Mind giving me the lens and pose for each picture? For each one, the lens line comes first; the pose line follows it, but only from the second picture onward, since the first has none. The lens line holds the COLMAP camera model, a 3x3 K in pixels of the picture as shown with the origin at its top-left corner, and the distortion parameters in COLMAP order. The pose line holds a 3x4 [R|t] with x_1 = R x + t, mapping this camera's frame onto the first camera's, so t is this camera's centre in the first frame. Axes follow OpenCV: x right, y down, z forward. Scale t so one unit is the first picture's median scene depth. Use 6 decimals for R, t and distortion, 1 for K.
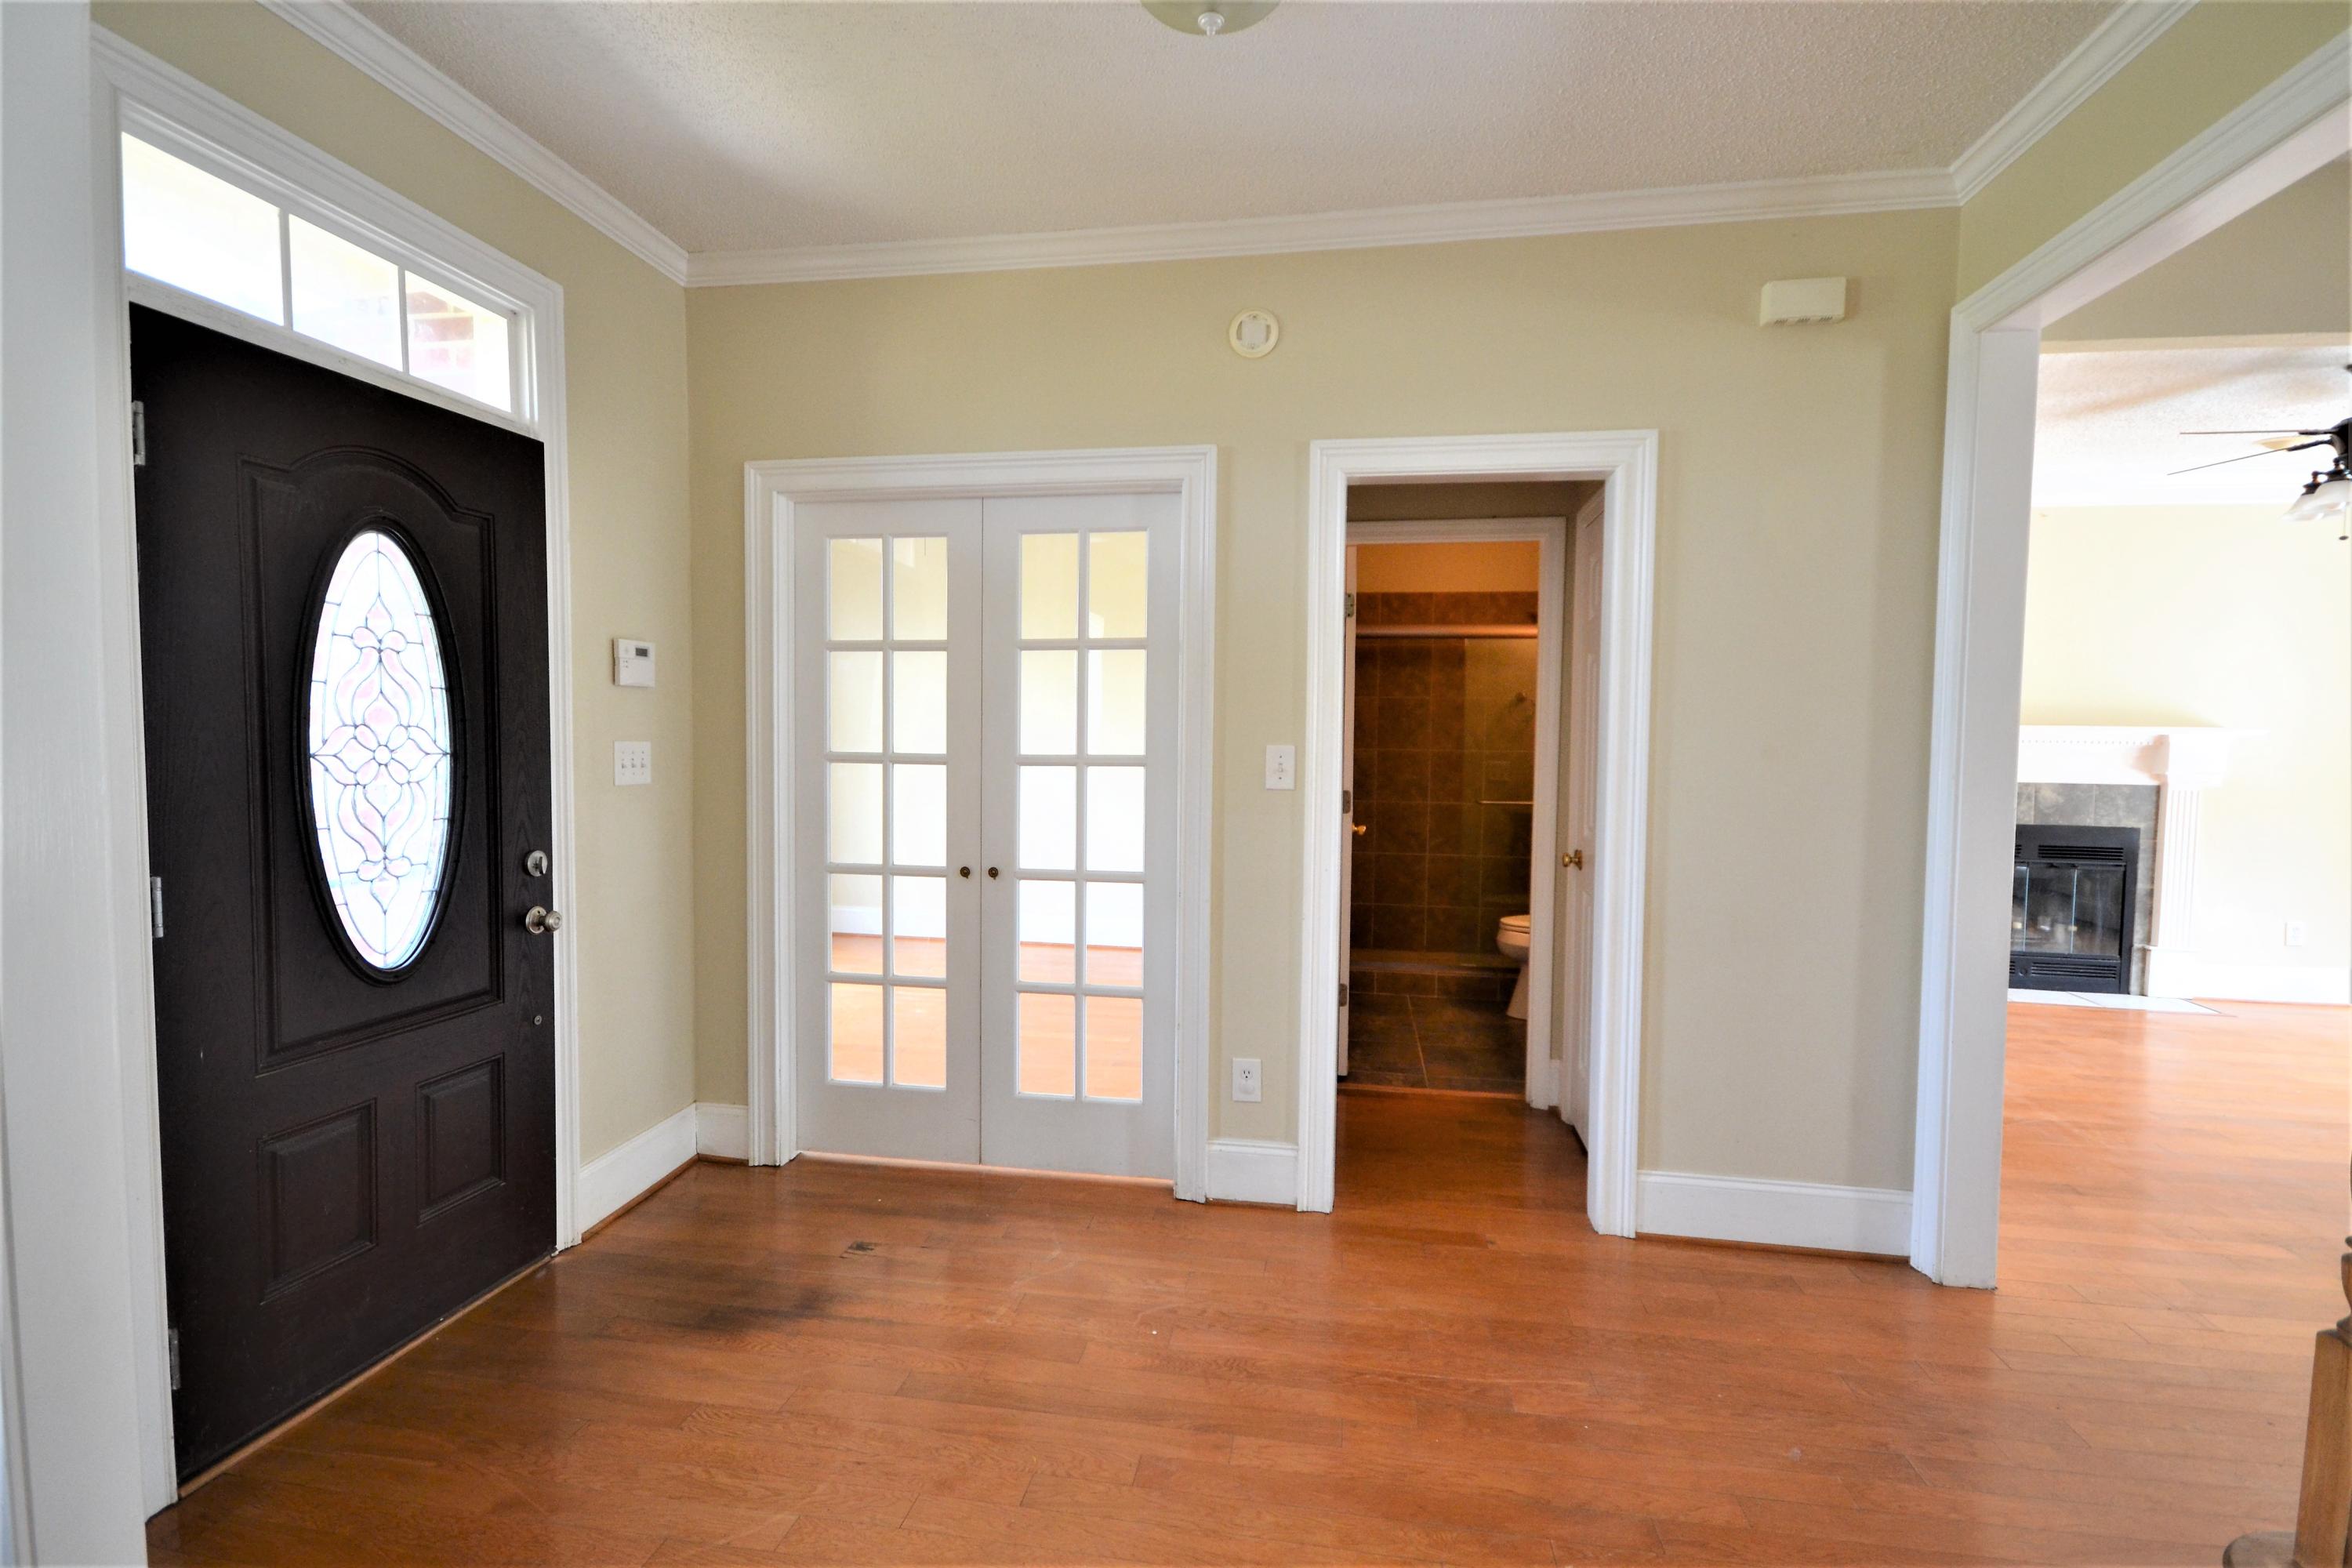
lens RADIAL K [[1119.3, 0, 1163.7], [0, 1119.3, 791.6], [0, 0, 1]] dist [0.019058, -0.011128]
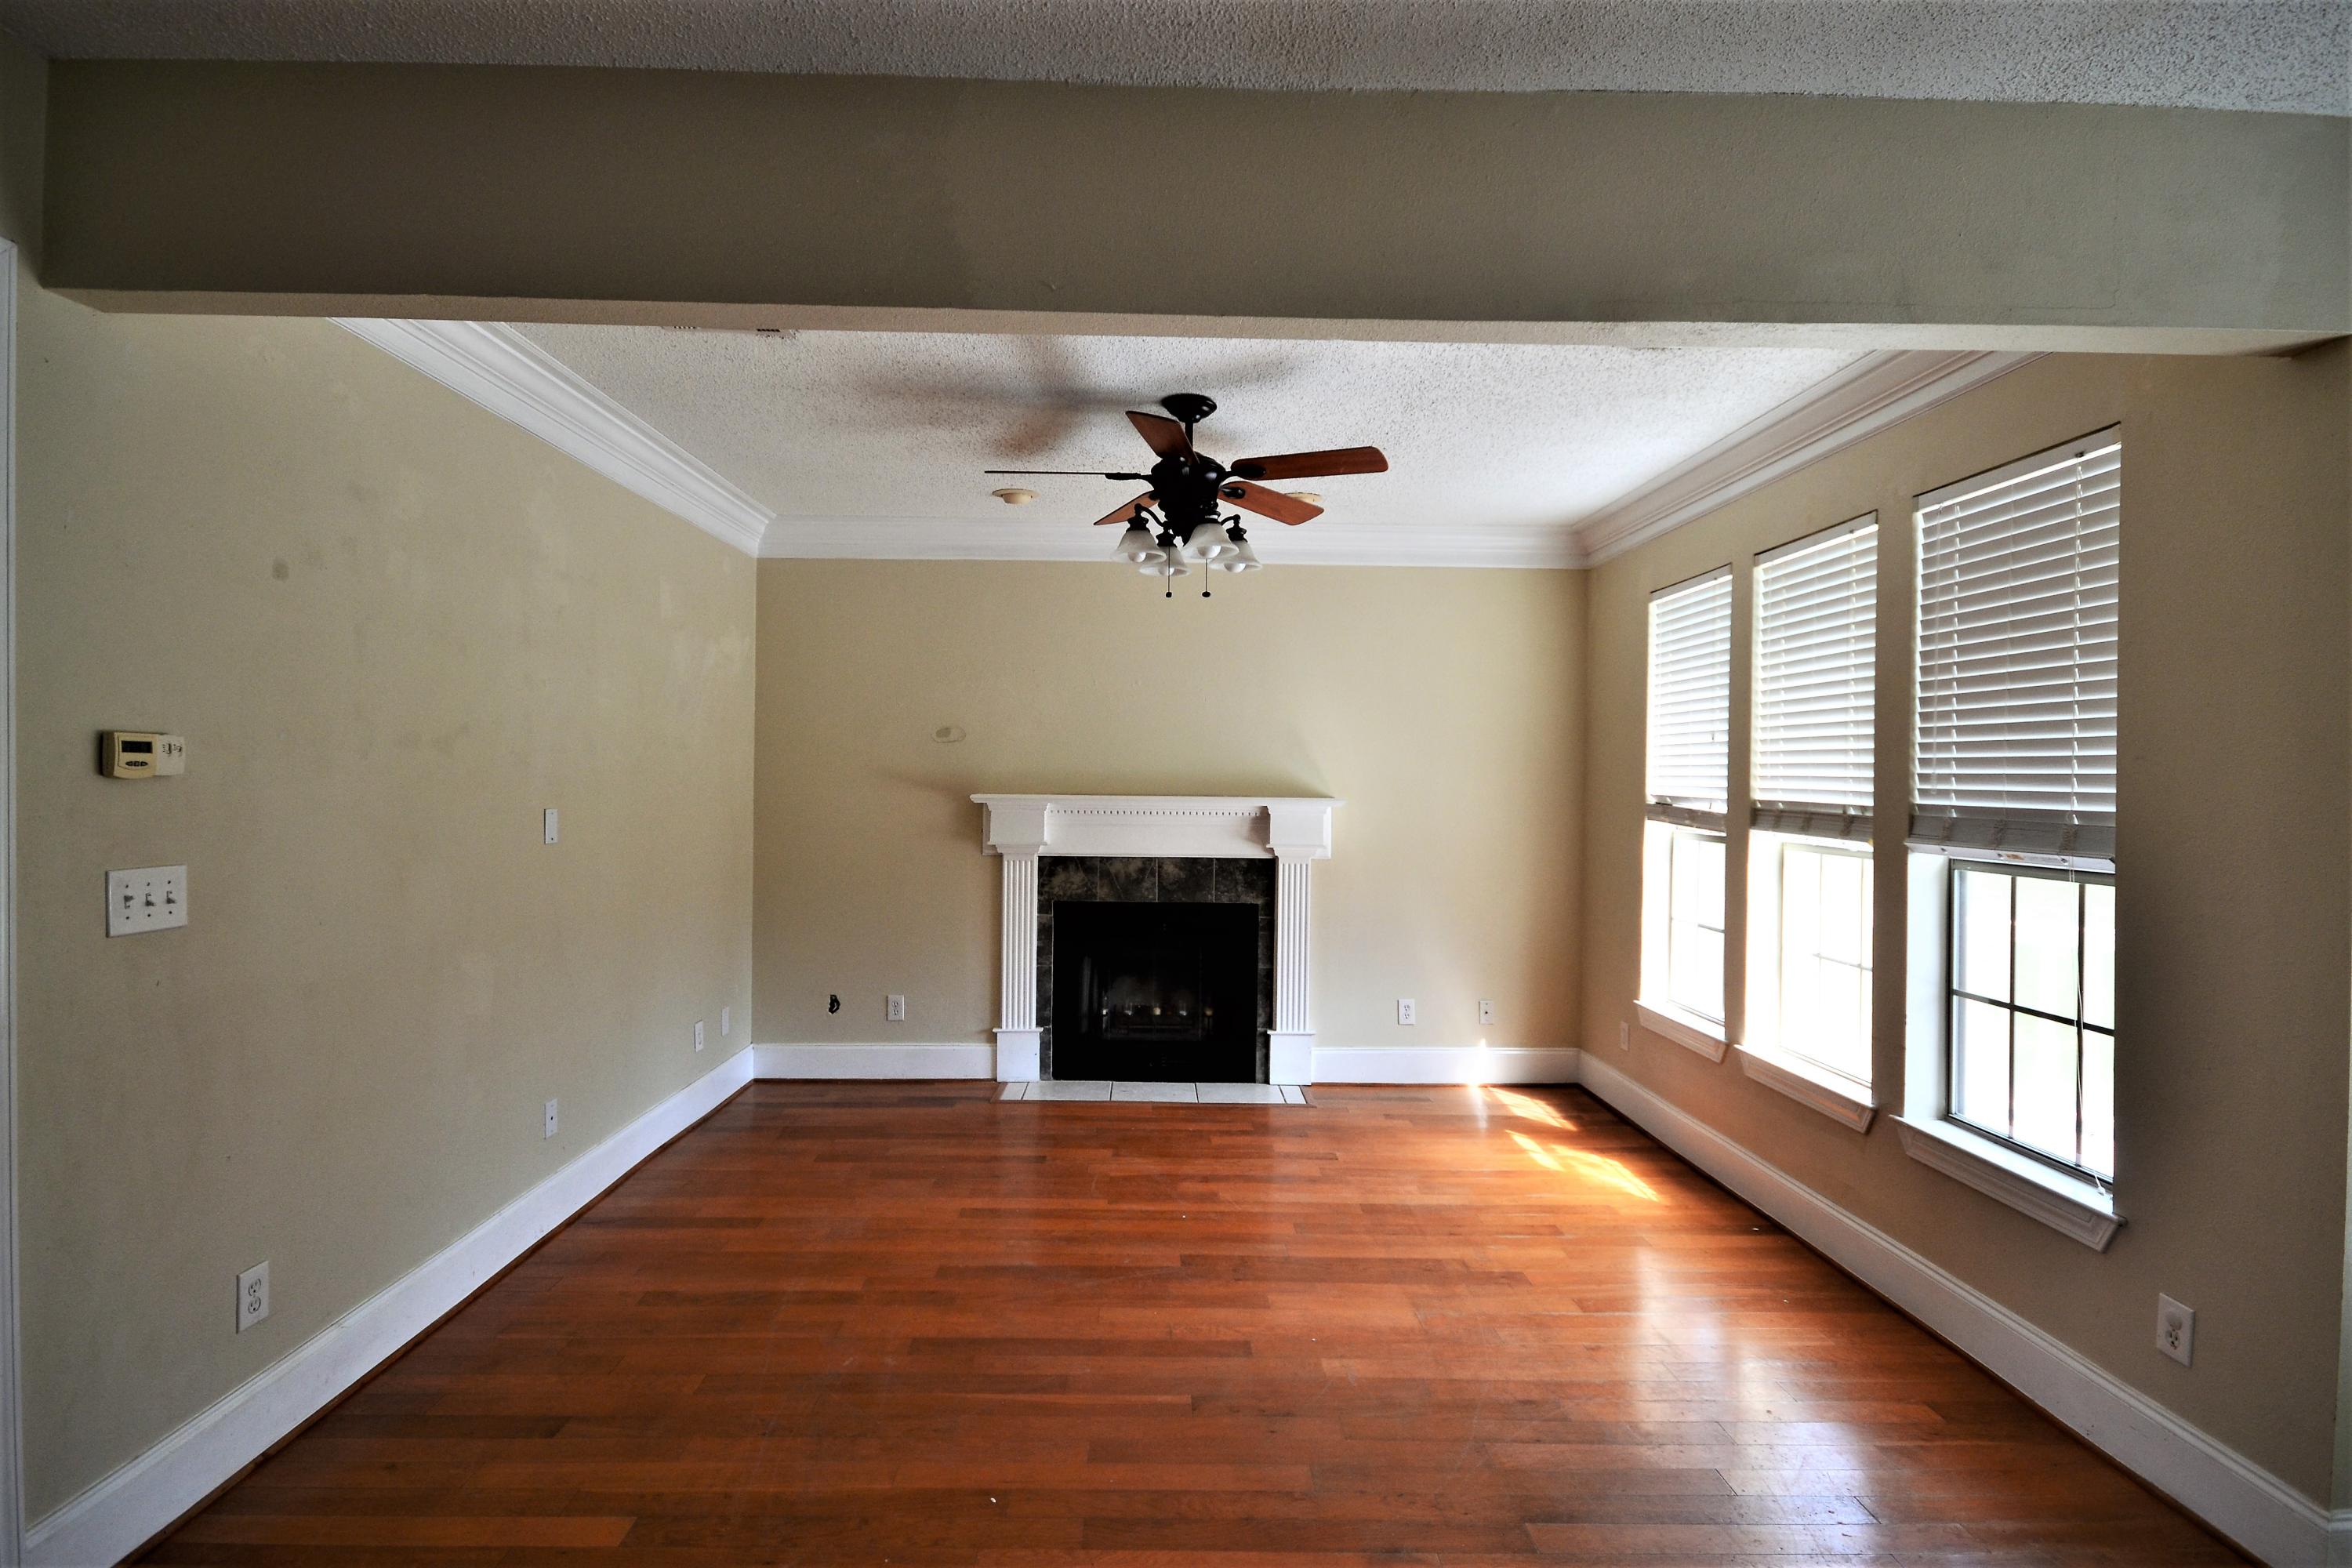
lens RADIAL K [[1114.3, 0, 1160.0], [0, 1114.3, 791.6], [0, 0, 1]] dist [0.001895, -0.000343]
pose [[0.984495, -0.001404, 0.175406, 0.621985], [0.008667, 0.999136, -0.040648, -0.024313], [-0.175198, 0.041538, 0.983657, 0.098115]]
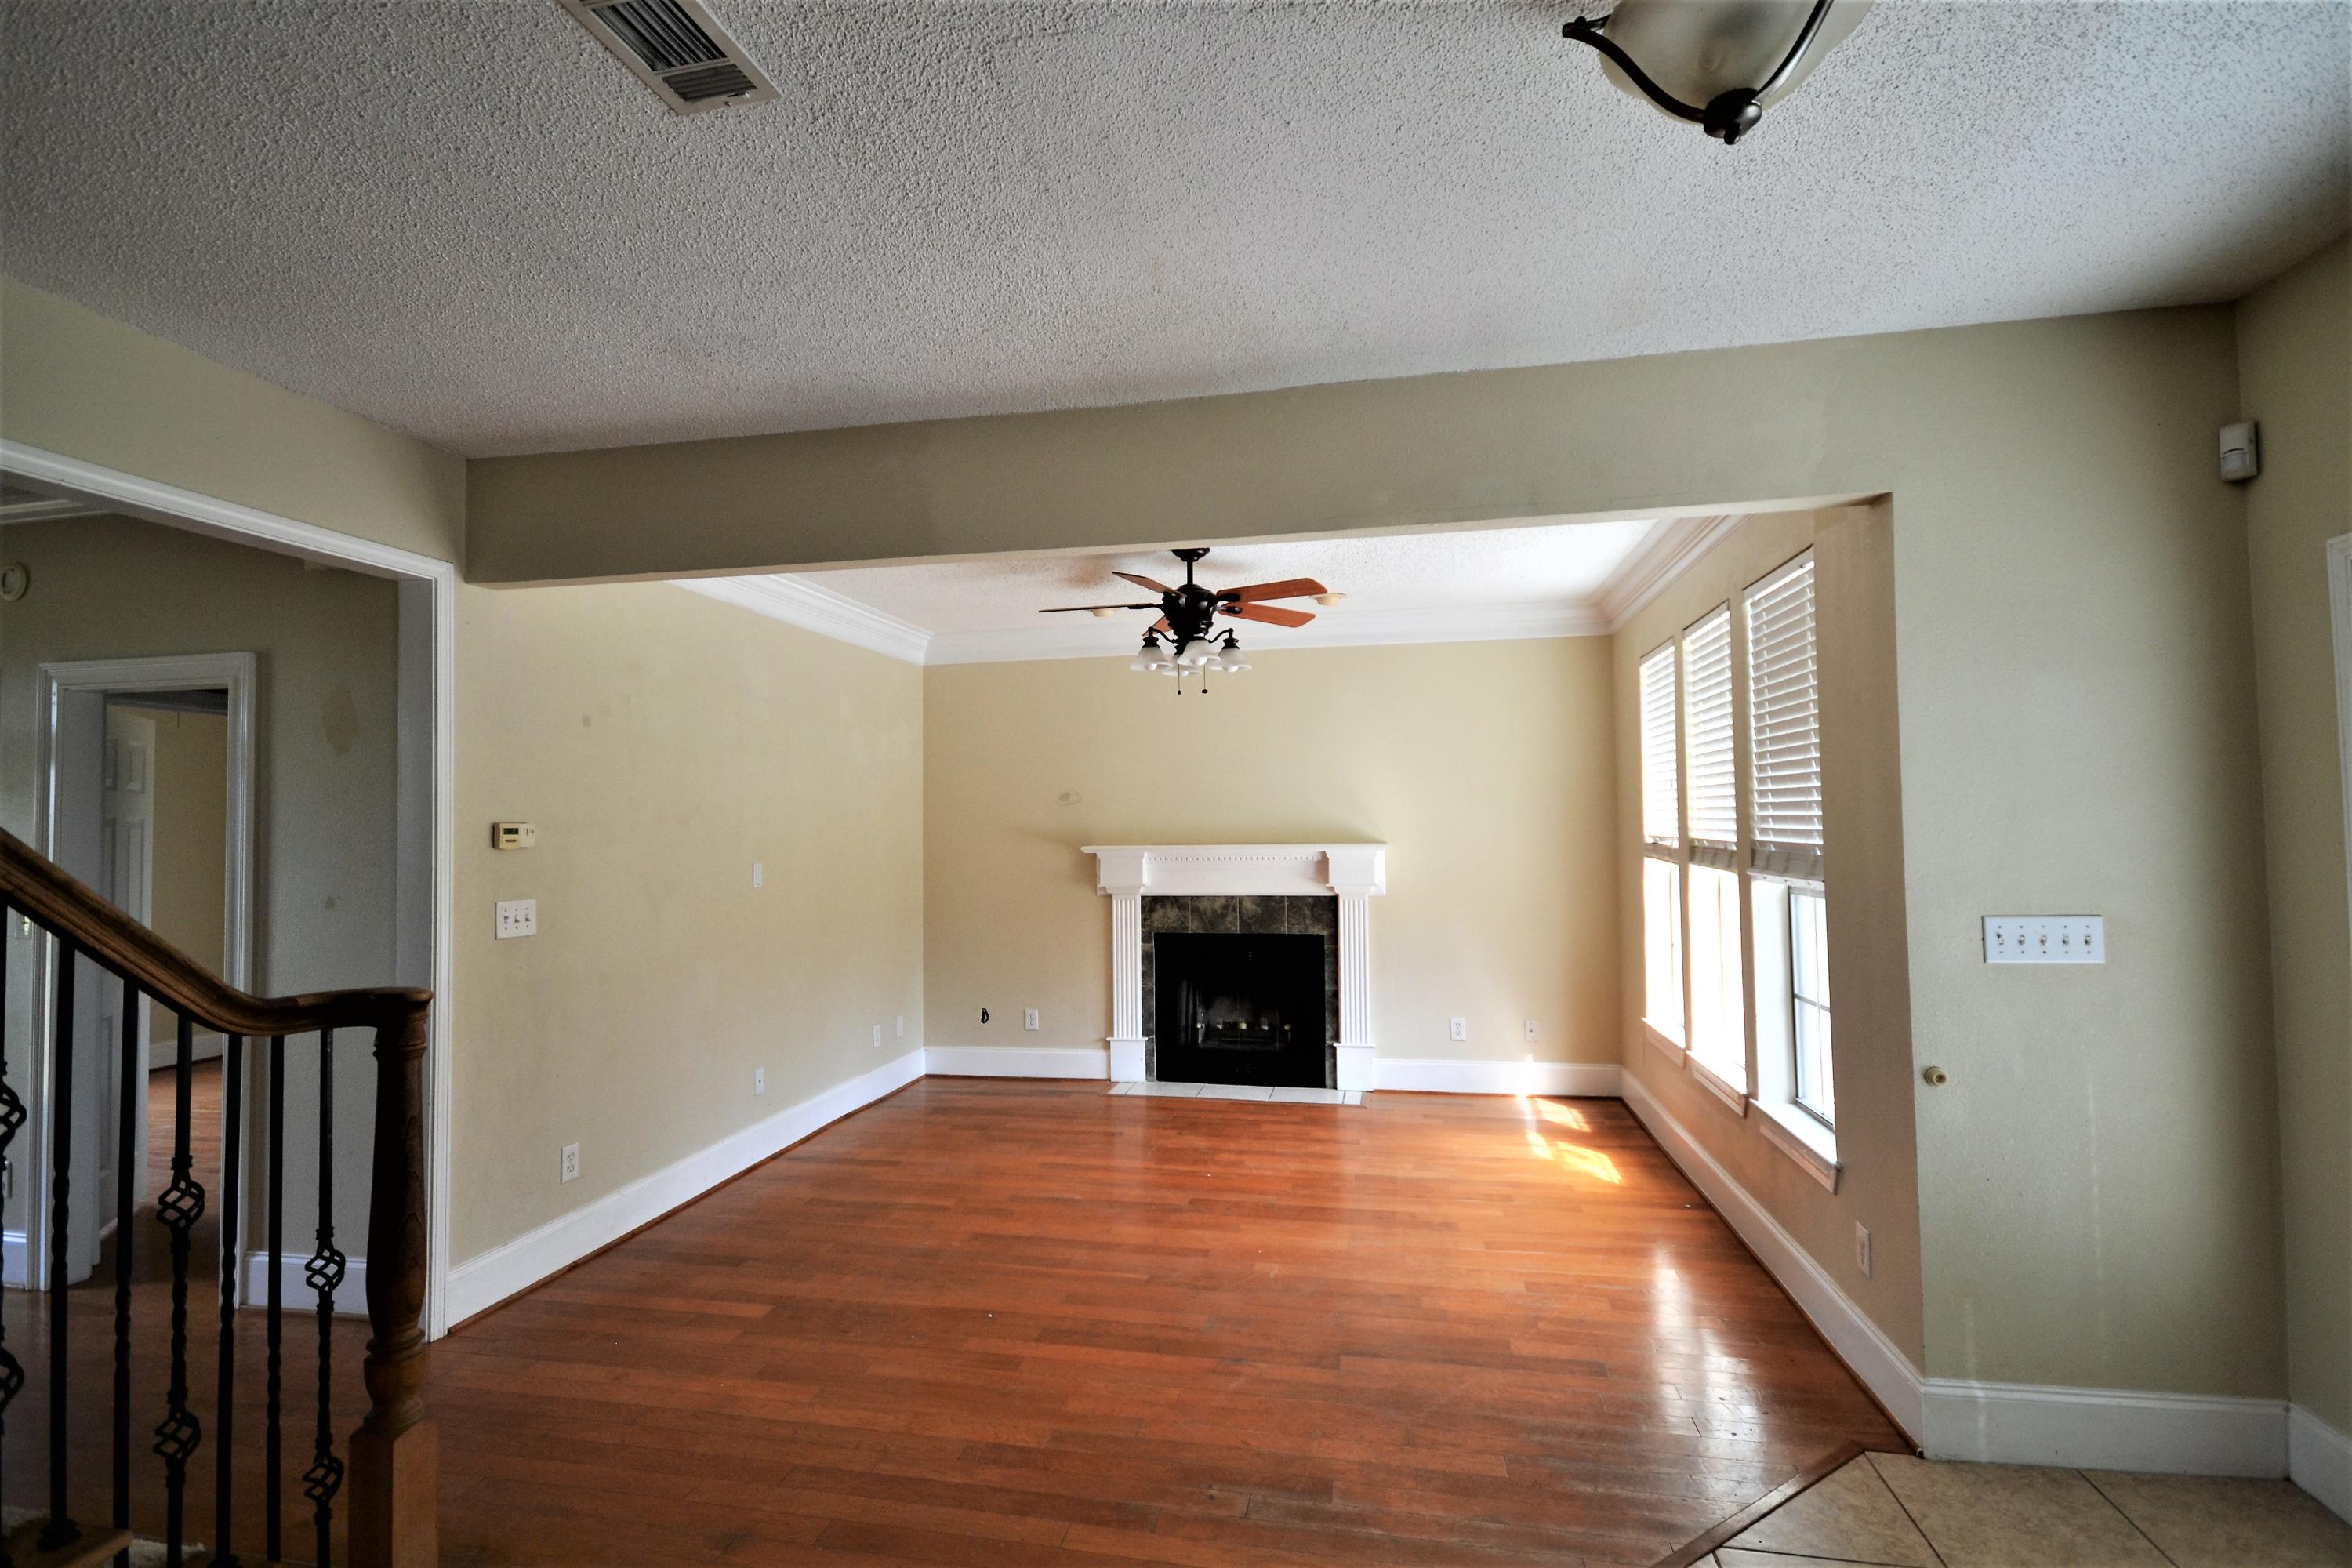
lens RADIAL K [[1114.3, 0, 1160.0], [0, 1114.3, 791.6], [0, 0, 1]] dist [0.001895, -0.000343]
pose [[0.998858, -0.024653, -0.040925, 0.753093], [0.021048, 0.996046, -0.086308, -0.016473], [0.042891, 0.085348, 0.995428, -0.104417]]
